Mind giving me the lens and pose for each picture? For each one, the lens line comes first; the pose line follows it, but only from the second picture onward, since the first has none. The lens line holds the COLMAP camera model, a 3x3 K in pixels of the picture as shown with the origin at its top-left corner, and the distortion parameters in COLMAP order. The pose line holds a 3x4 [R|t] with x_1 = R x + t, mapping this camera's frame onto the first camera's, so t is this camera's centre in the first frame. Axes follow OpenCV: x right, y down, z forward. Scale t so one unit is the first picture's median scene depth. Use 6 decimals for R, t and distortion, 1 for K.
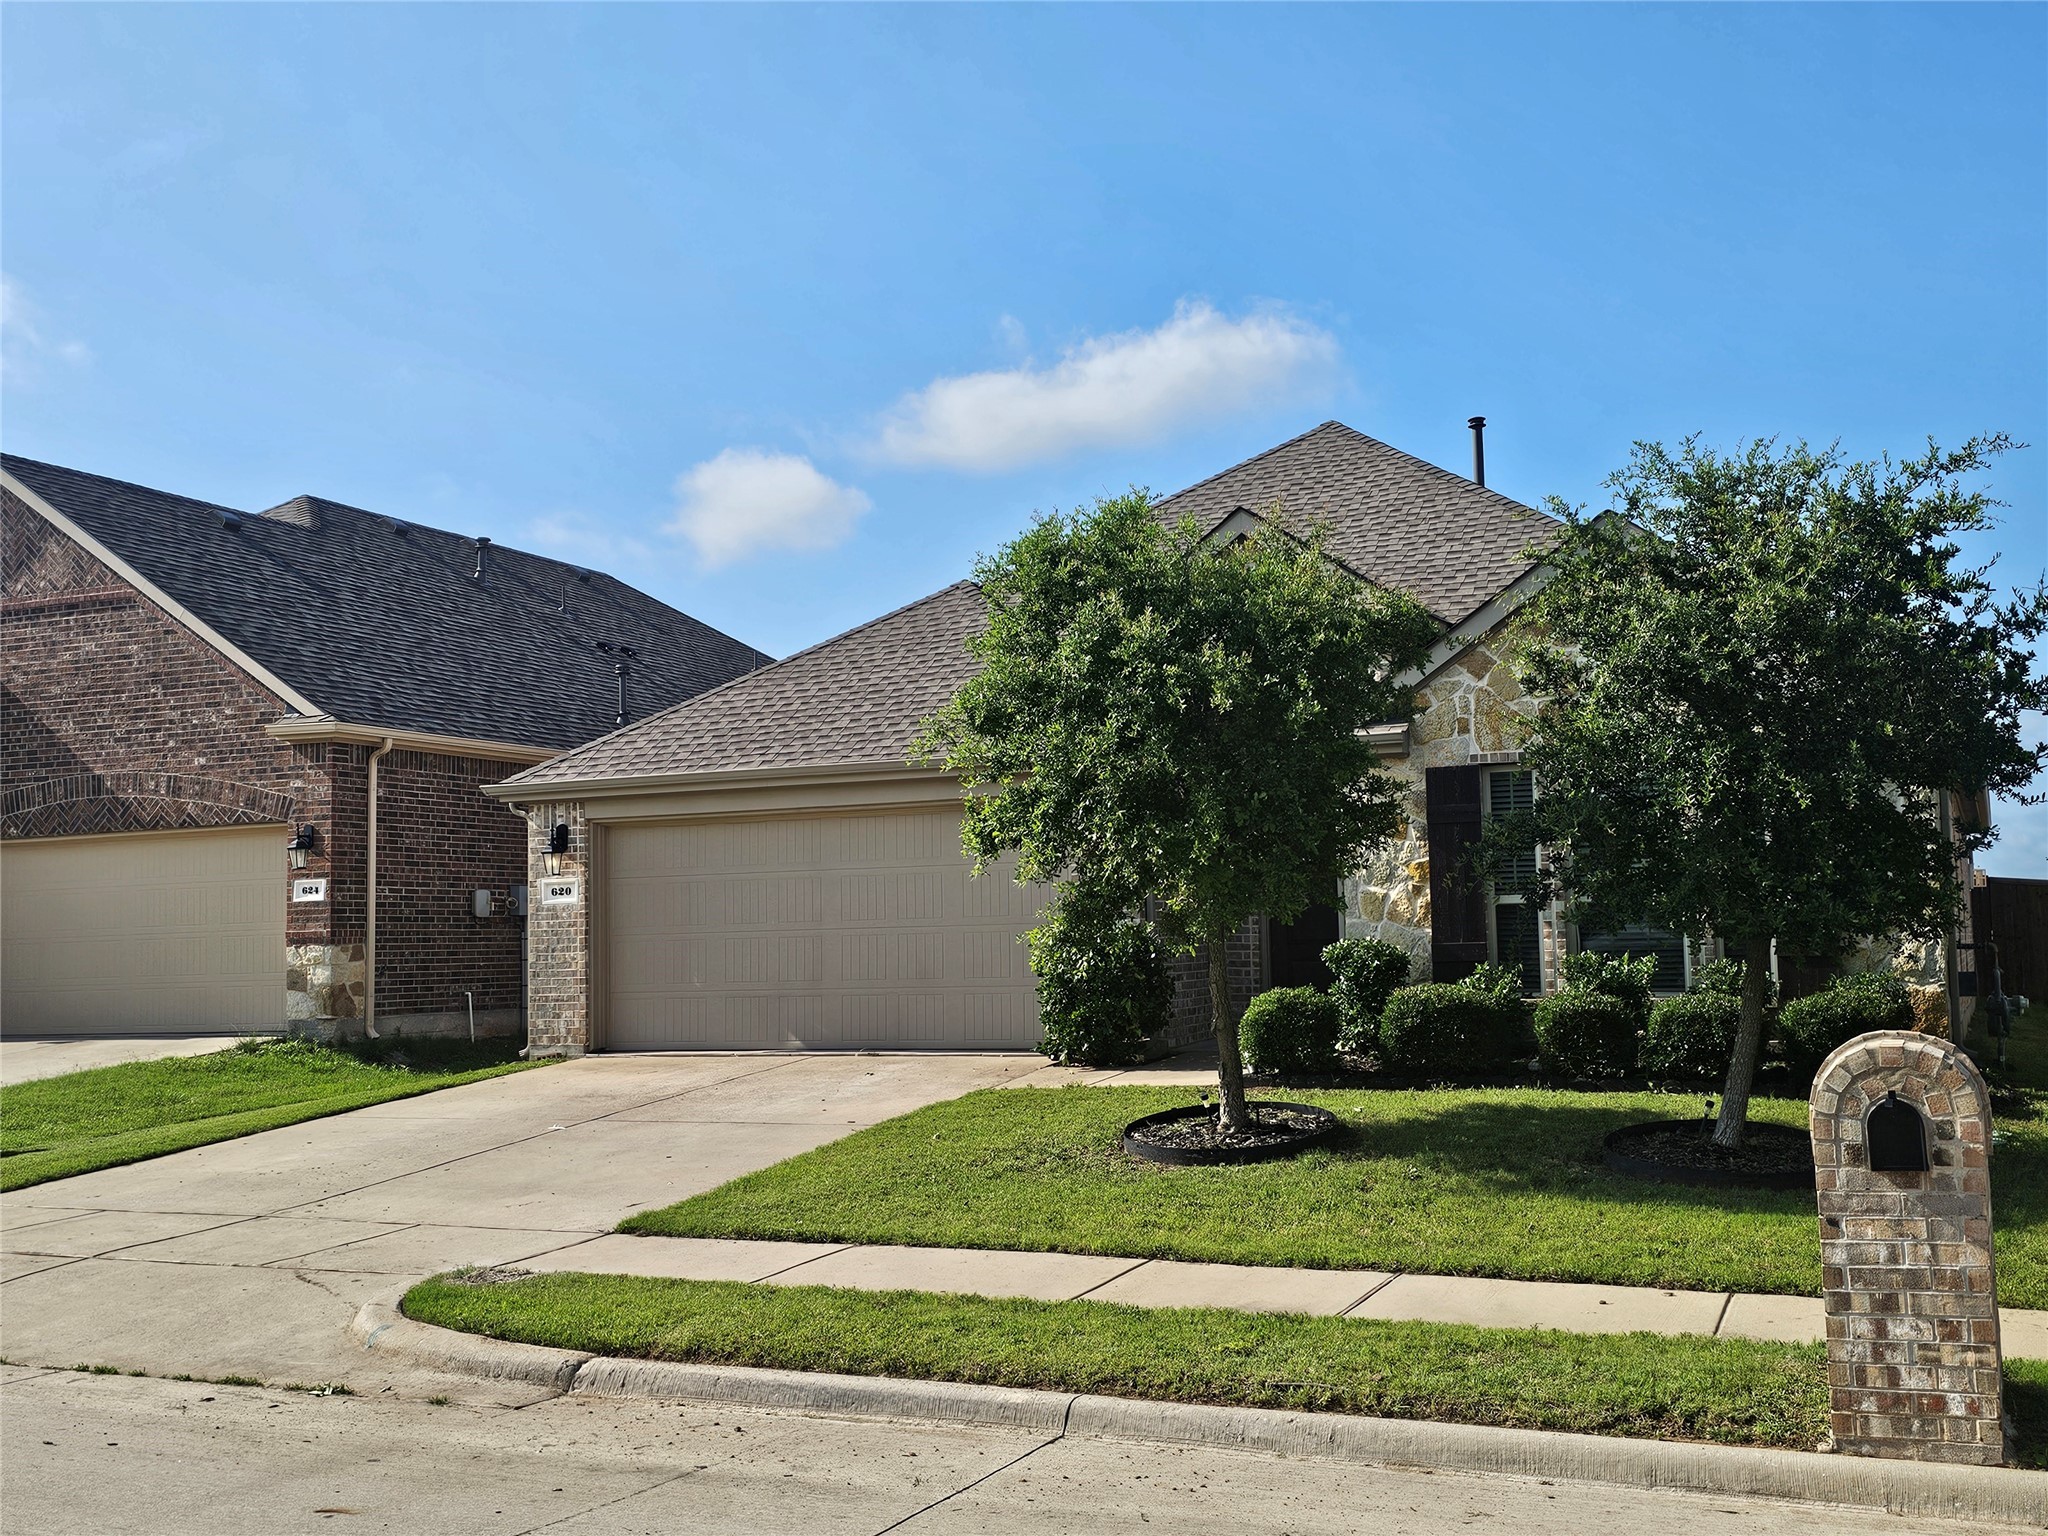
lens RADIAL K [[1374.3, 0, 1027.2], [0, 1374.3, 759.3], [0, 0, 1]] dist [0.085018, -0.079442]
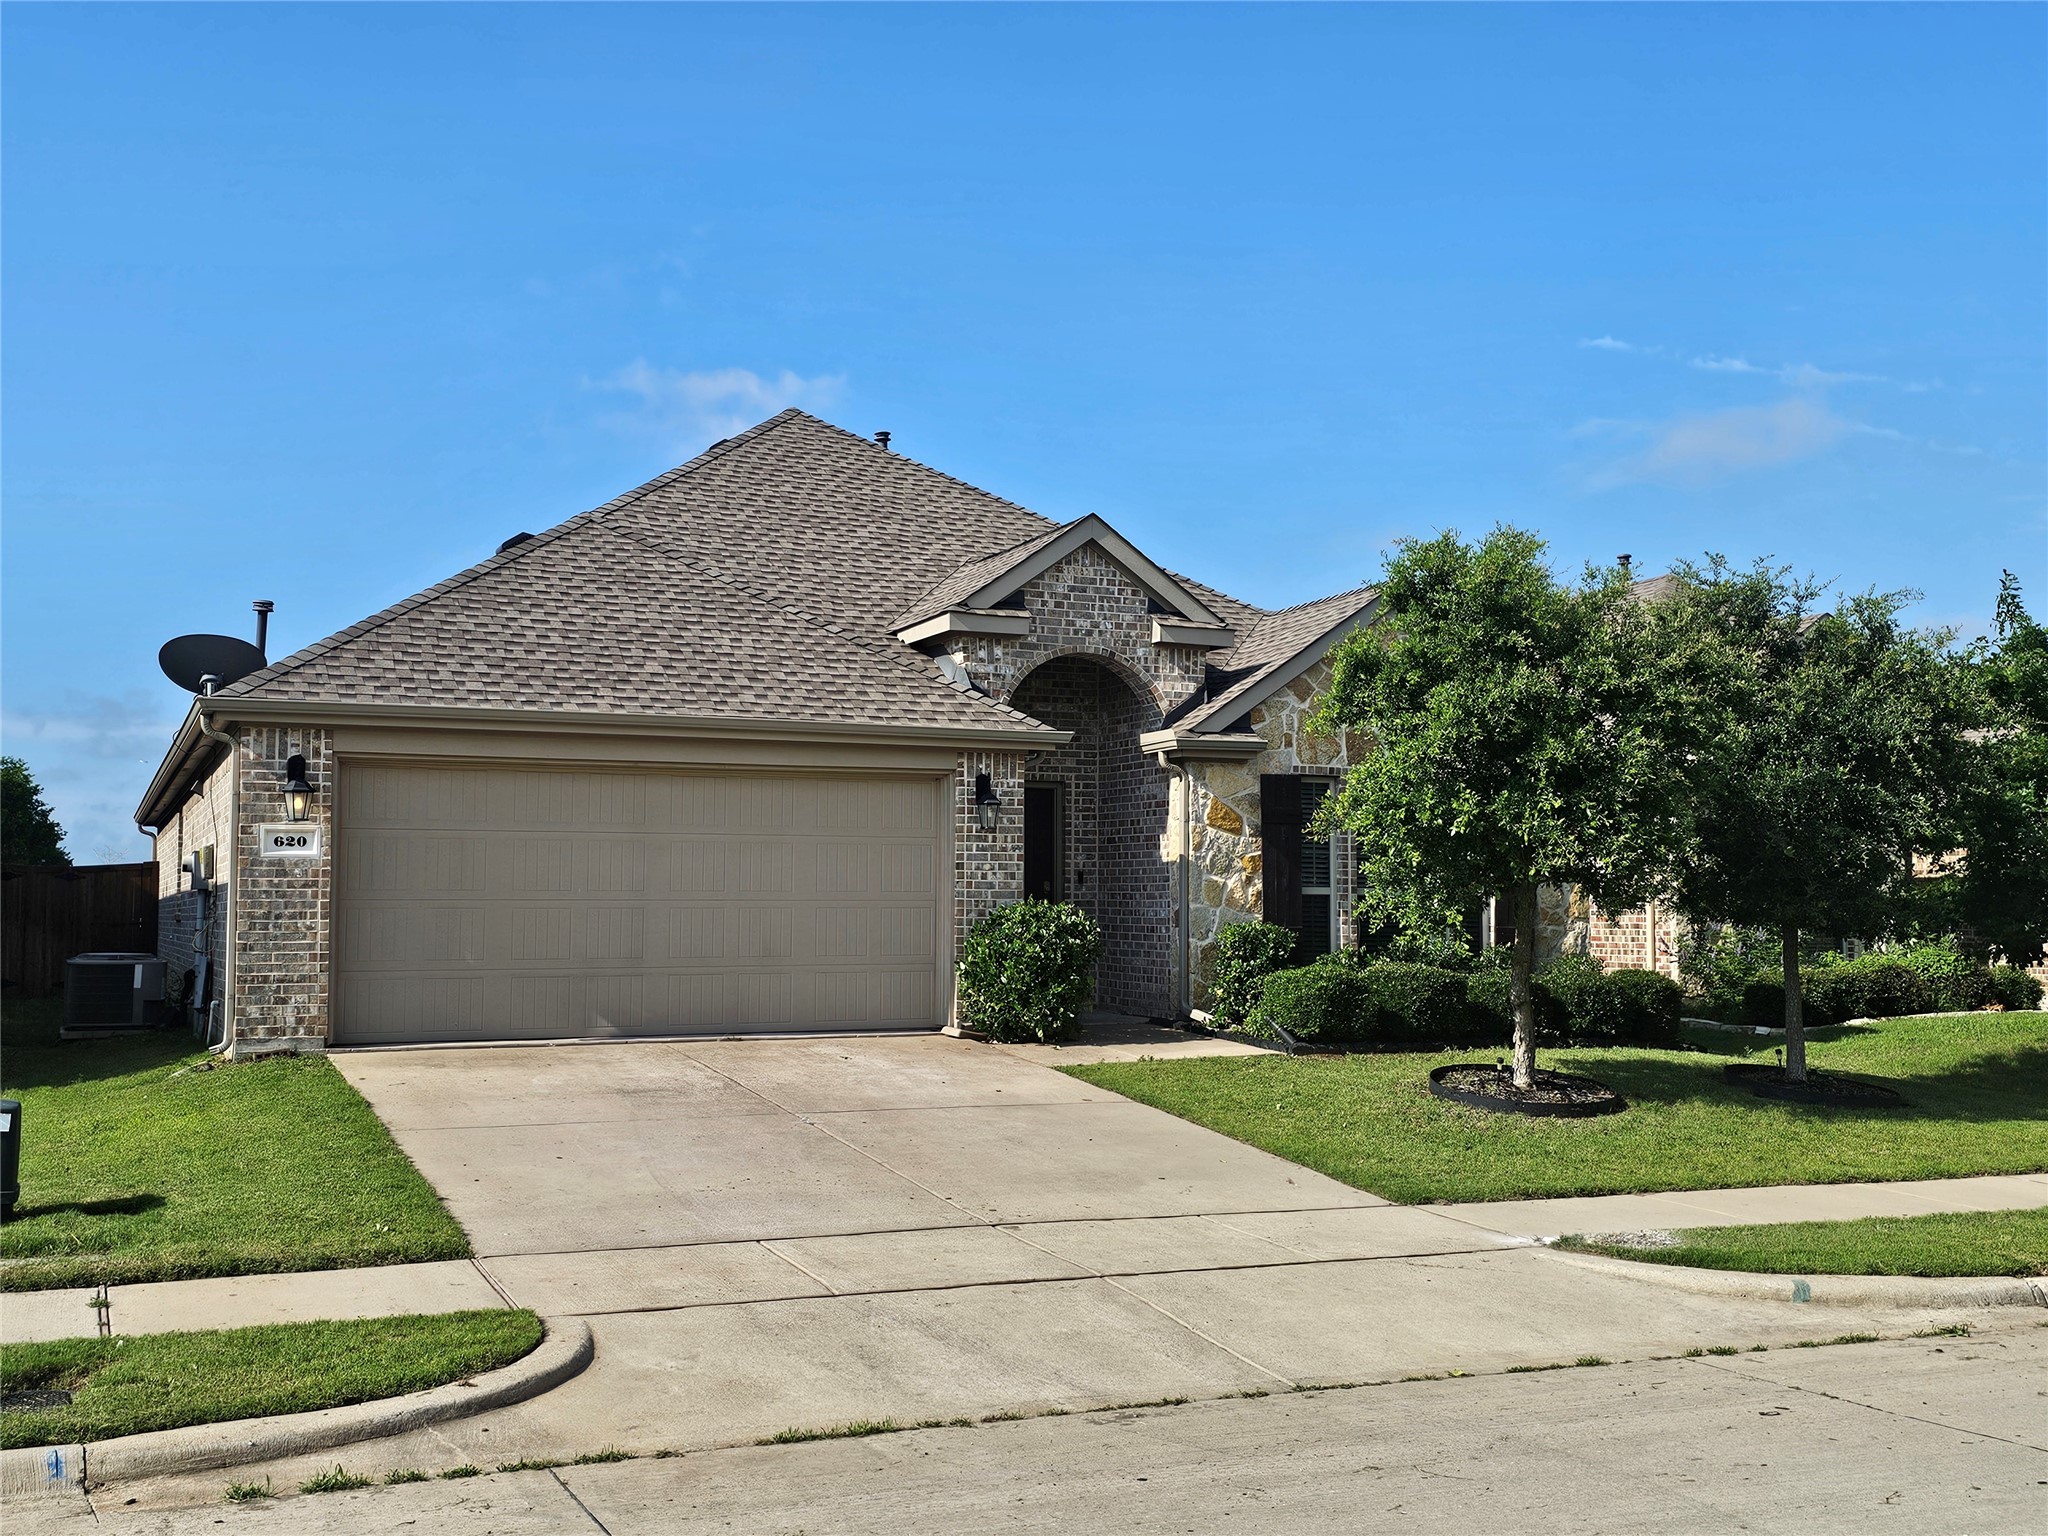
lens RADIAL K [[1374.3, 0, 1027.2], [0, 1374.3, 759.3], [0, 0, 1]] dist [0.085018, -0.079442]
pose [[0.840787, 0.083020, 0.534963, -0.483113], [-0.090511, 0.995820, -0.012286, 0.025480], [-0.533746, -0.038091, 0.844786, 0.140394]]
